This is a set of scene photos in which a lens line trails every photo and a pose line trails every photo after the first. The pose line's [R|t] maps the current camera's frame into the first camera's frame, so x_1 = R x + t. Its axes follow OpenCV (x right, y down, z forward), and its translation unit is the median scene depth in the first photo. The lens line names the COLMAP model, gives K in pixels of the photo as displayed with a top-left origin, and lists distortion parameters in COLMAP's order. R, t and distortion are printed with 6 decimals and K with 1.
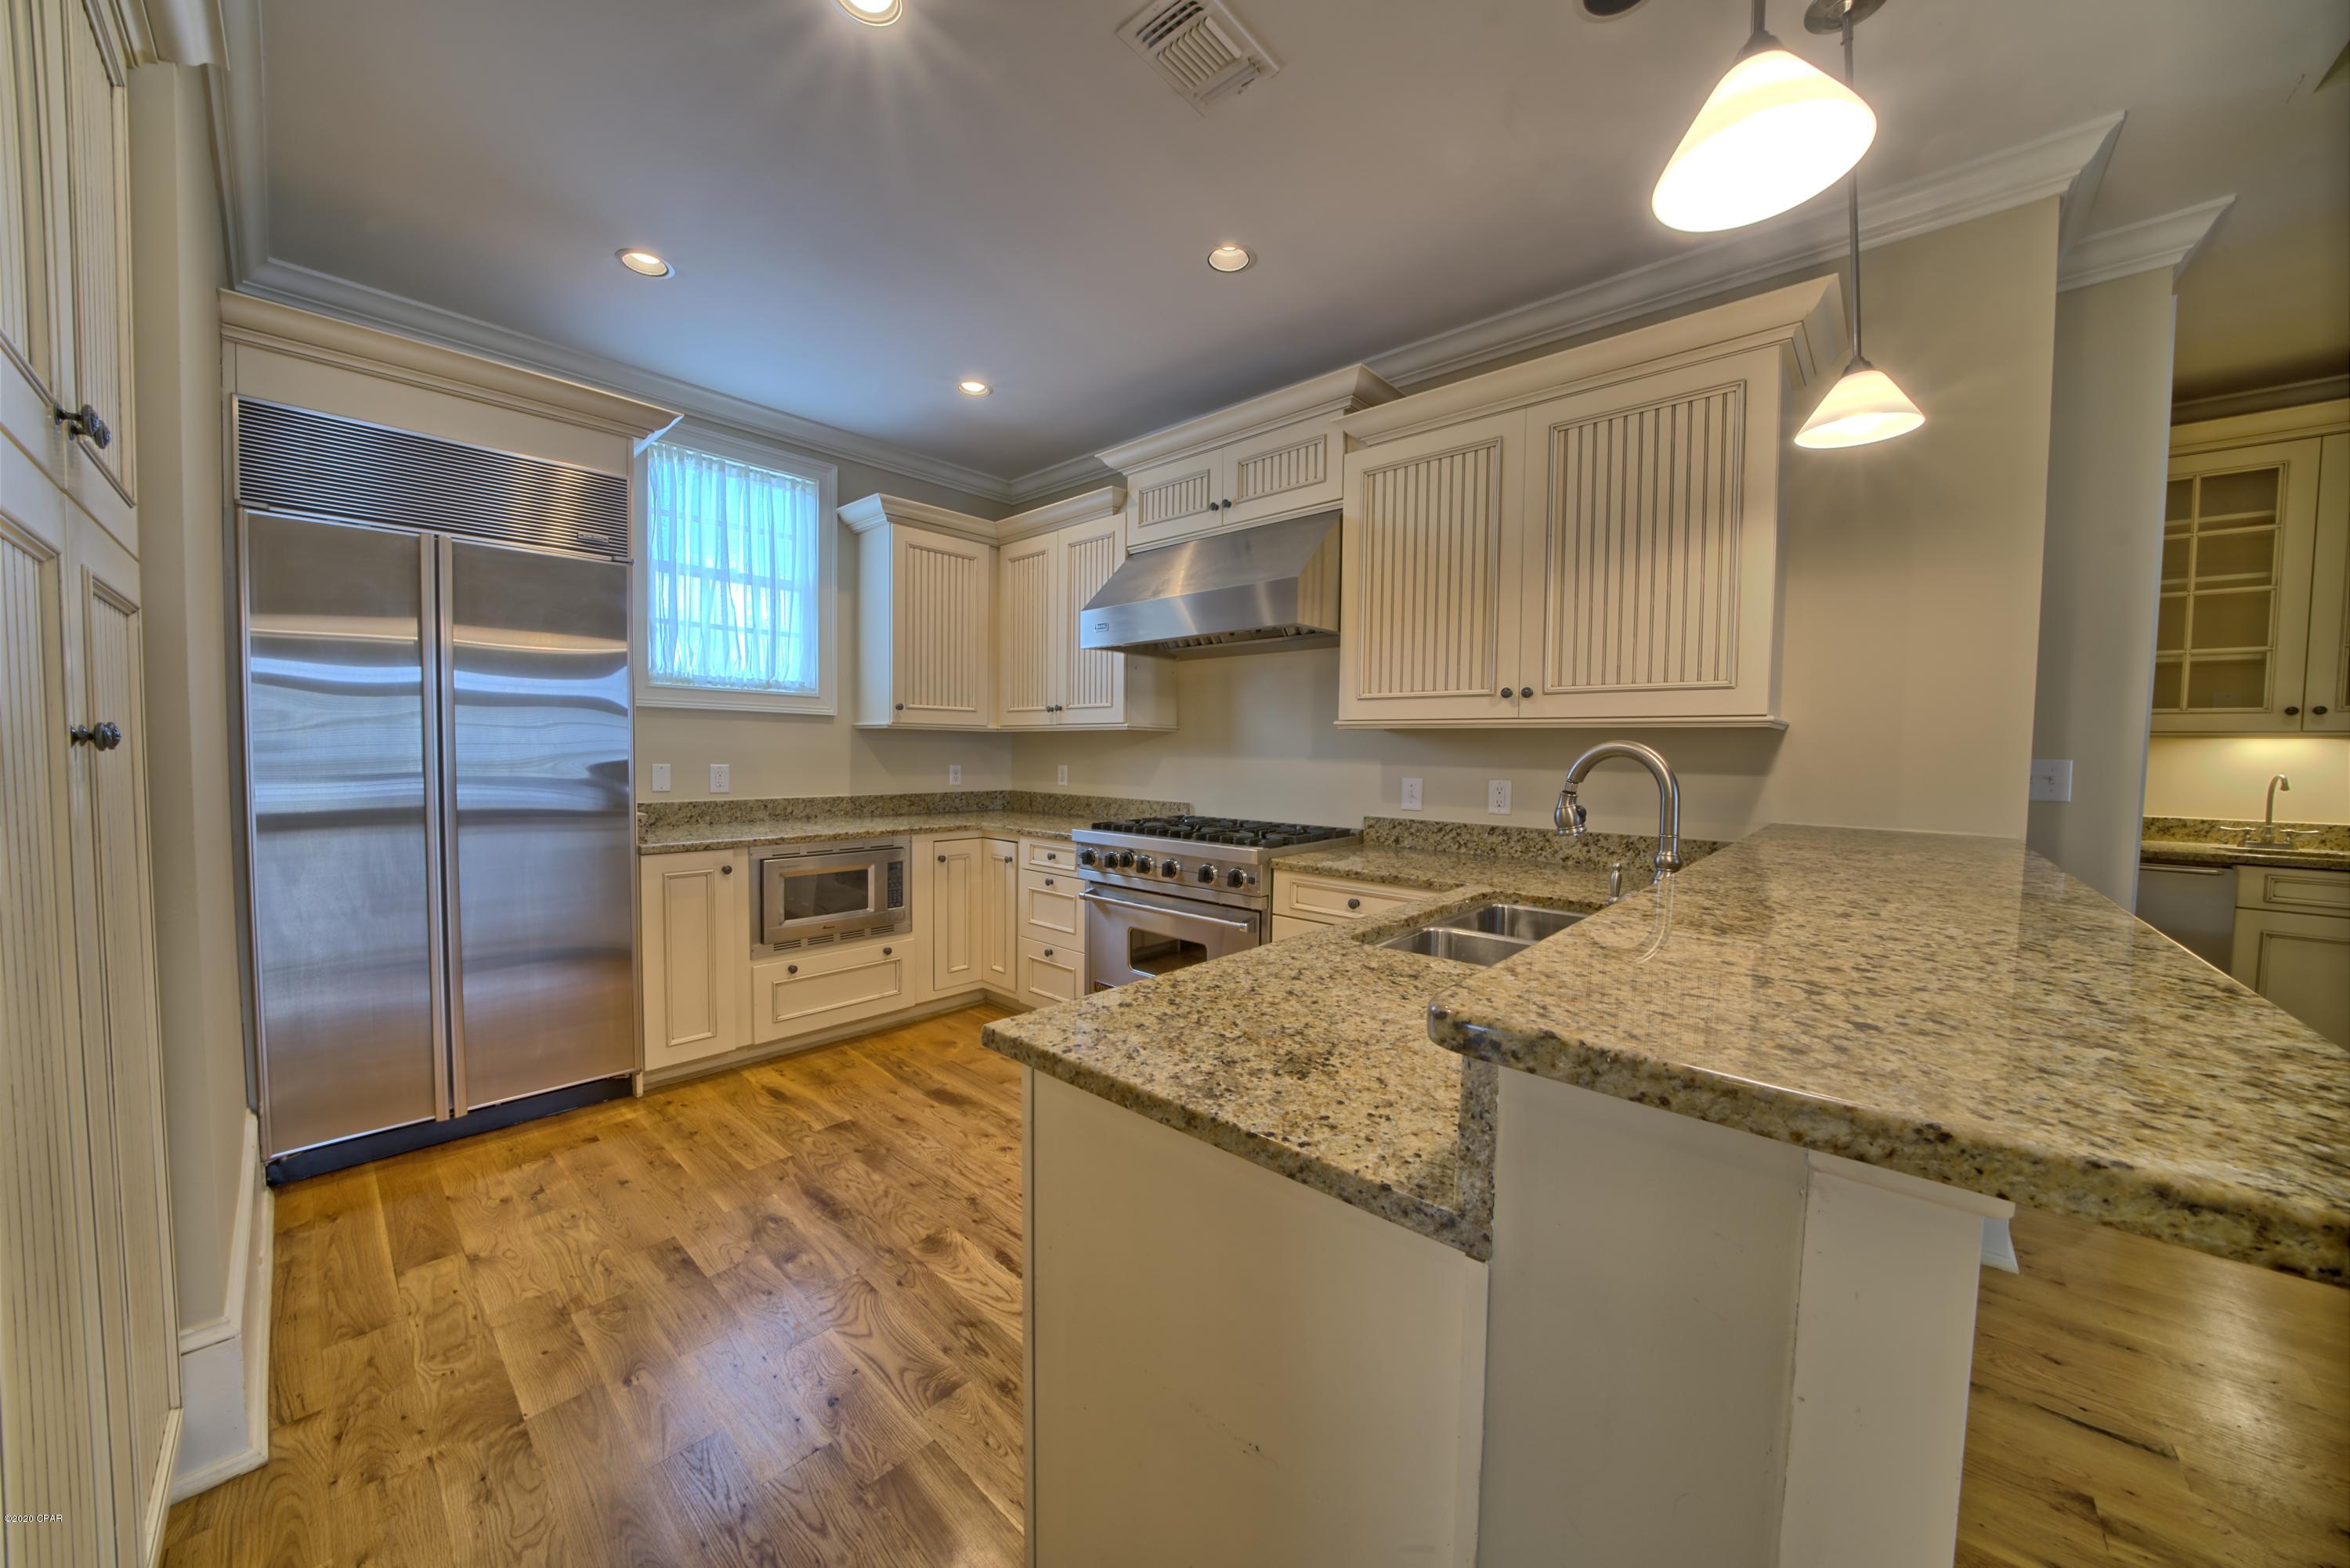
lens RADIAL K [[812.0, 0, 1167.6], [0, 812.0, 787.0], [0, 0, 1]] dist [-0.026547, 0.002900]
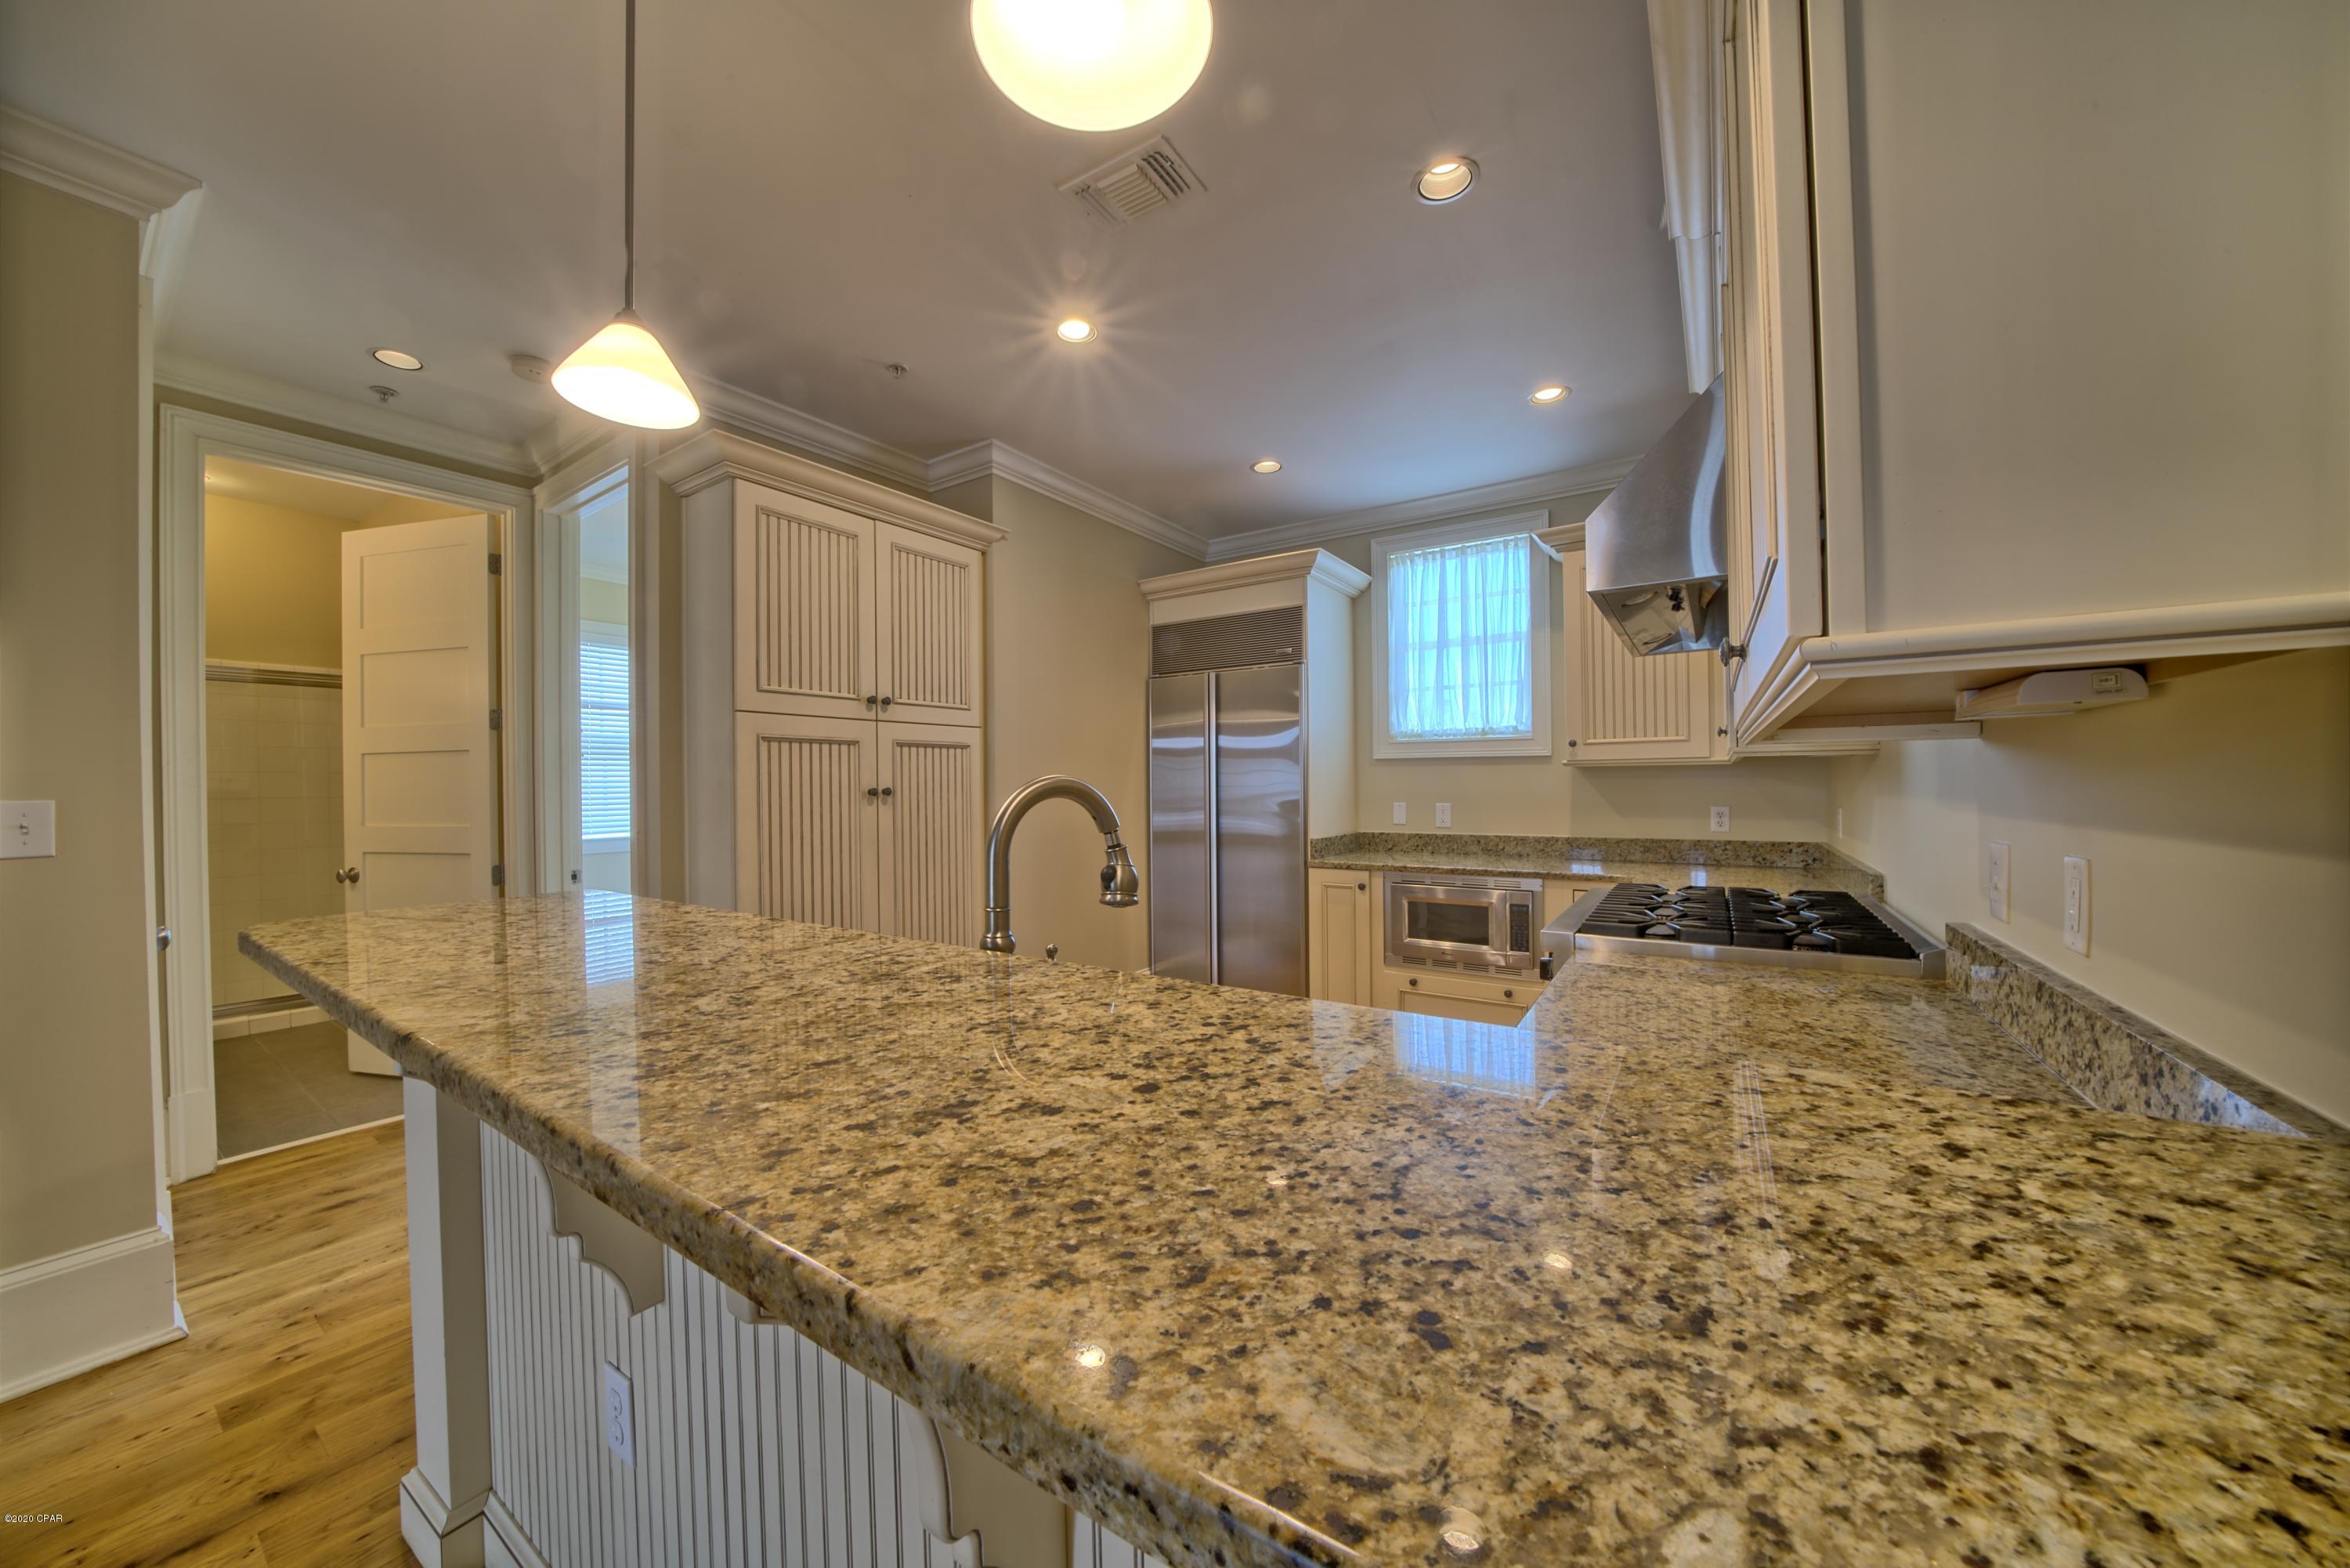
lens RADIAL K [[812.0, 0, 1167.6], [0, 812.0, 787.0], [0, 0, 1]] dist [-0.026547, 0.002900]
pose [[0.141398, -0.015370, -0.989834, 0.636314], [-0.033896, 0.999218, -0.020357, -0.016395], [0.989372, 0.036430, 0.140766, 0.489263]]
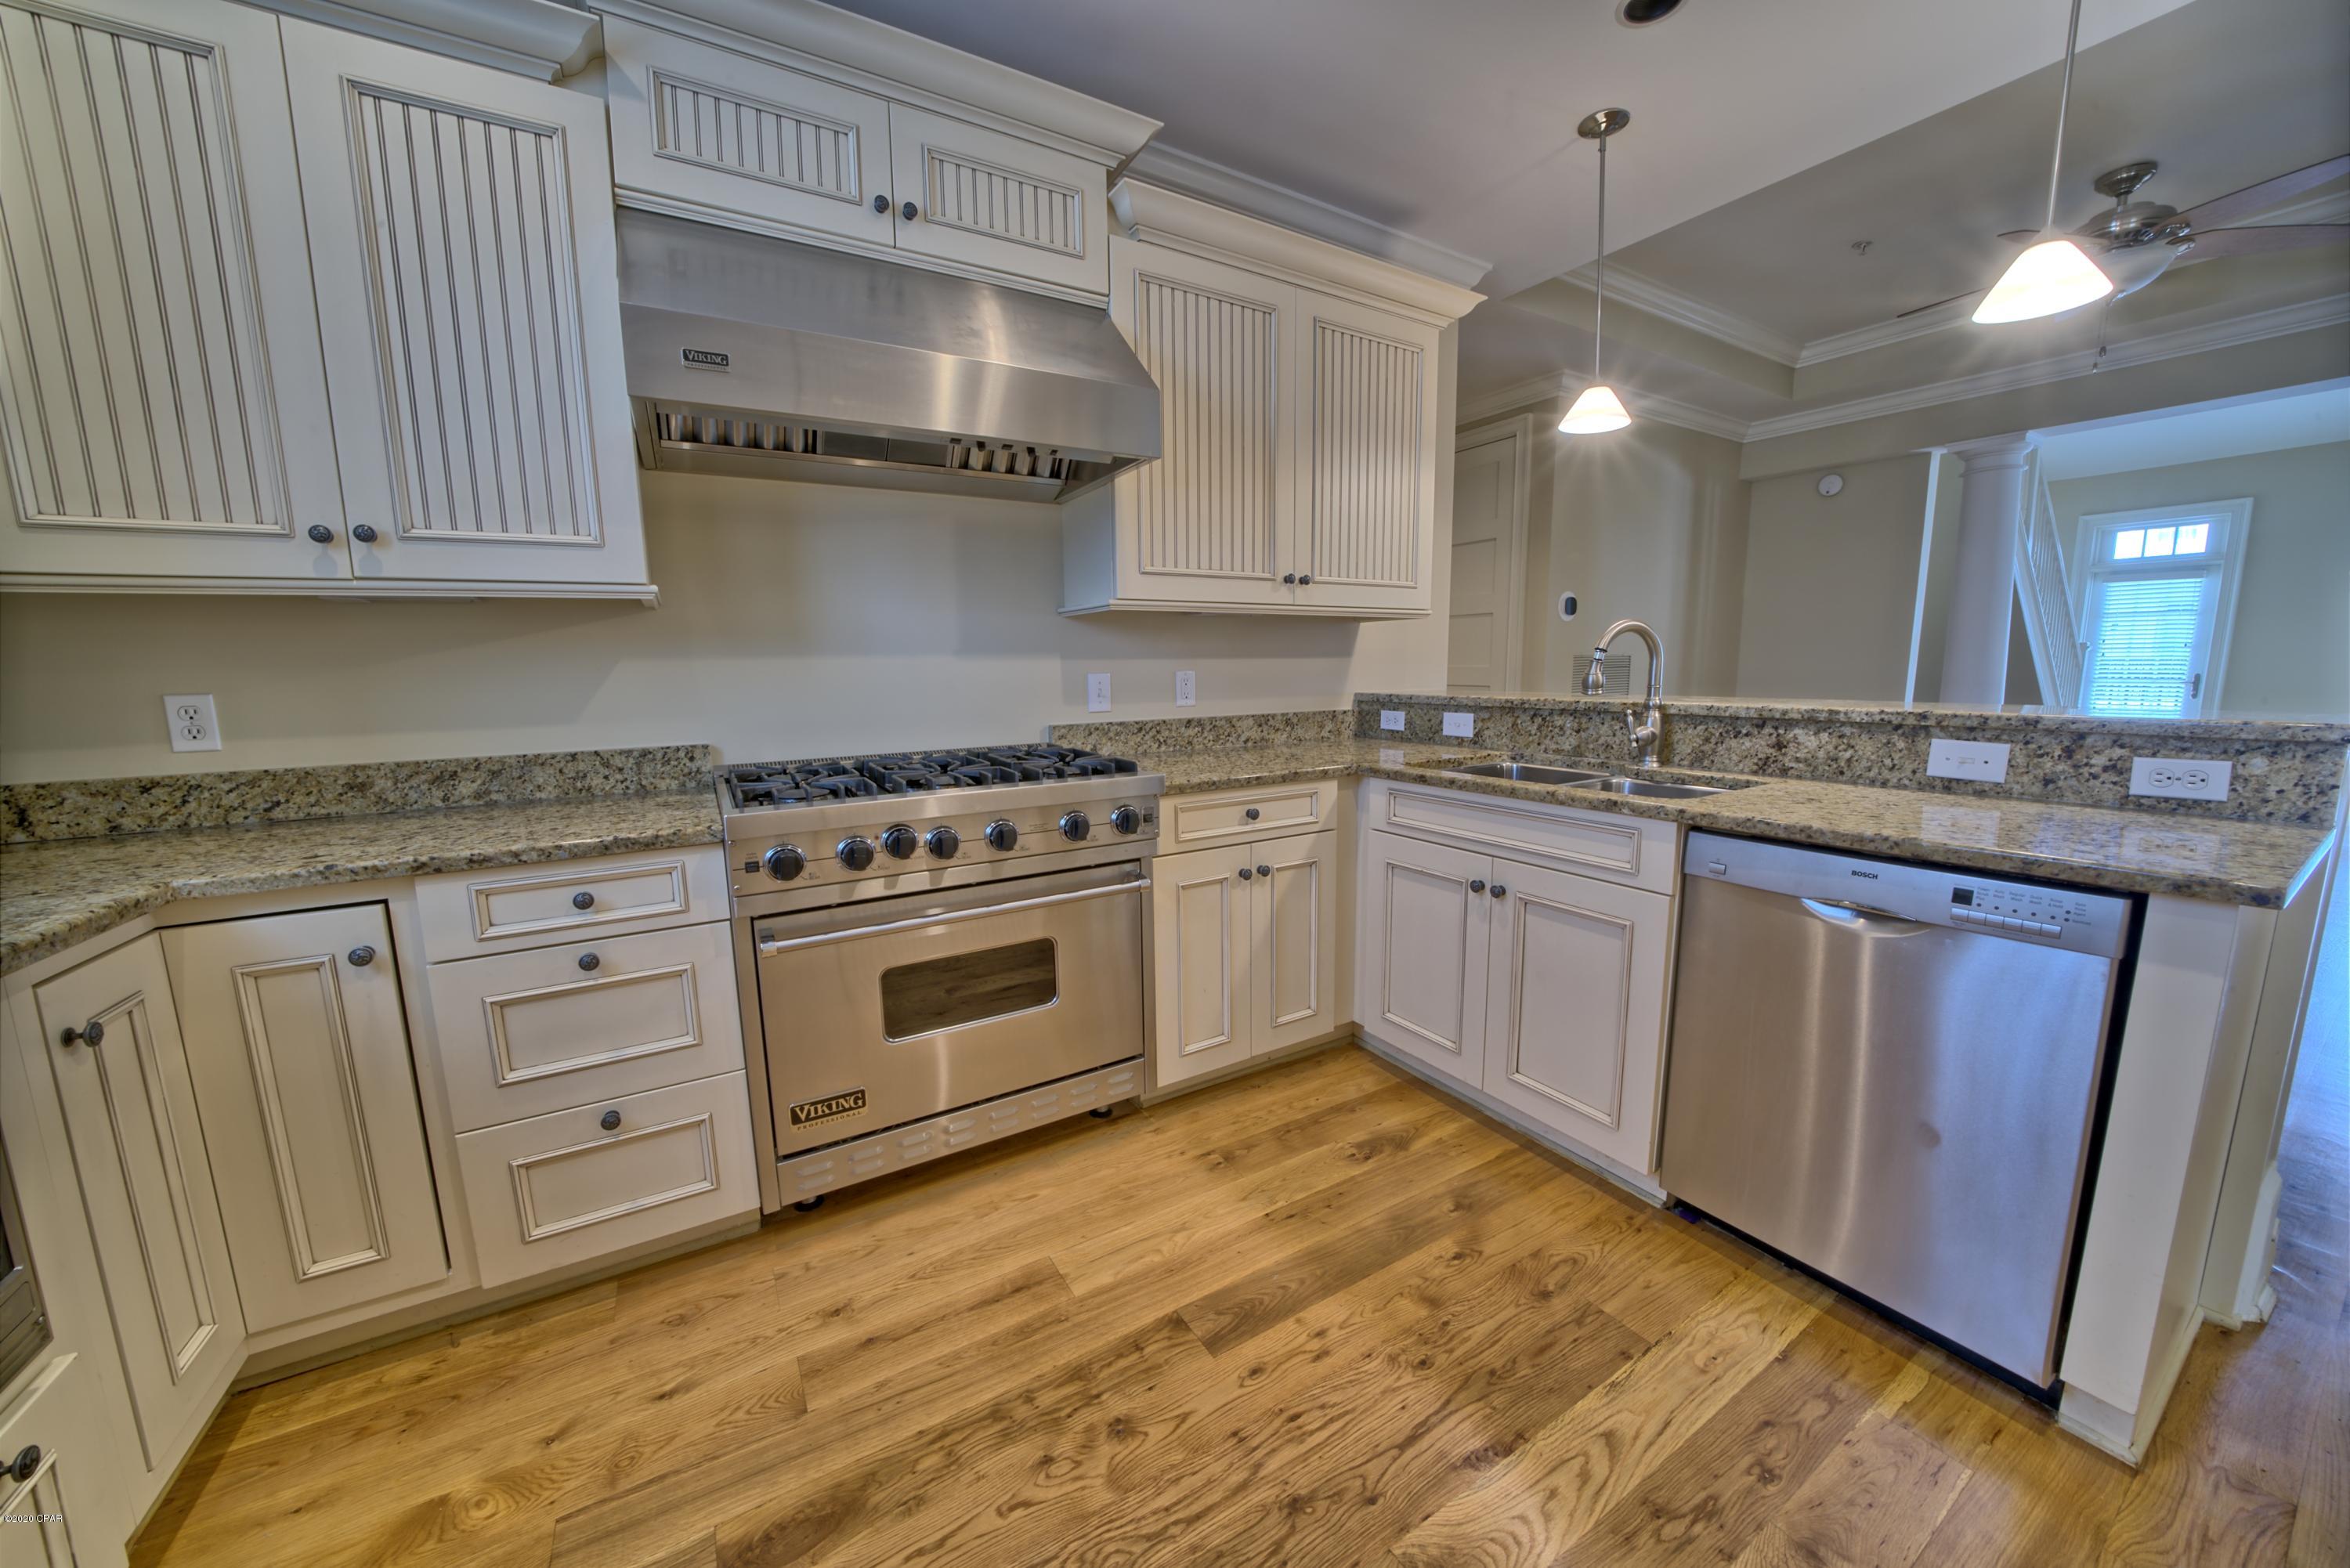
lens RADIAL K [[812.0, 0, 1167.6], [0, 812.0, 787.0], [0, 0, 1]] dist [-0.026547, 0.002900]
pose [[0.289403, -0.159198, 0.943876, -0.481428], [0.063709, 0.987090, 0.146953, -0.013904], [-0.955085, 0.017605, 0.295809, 0.657441]]
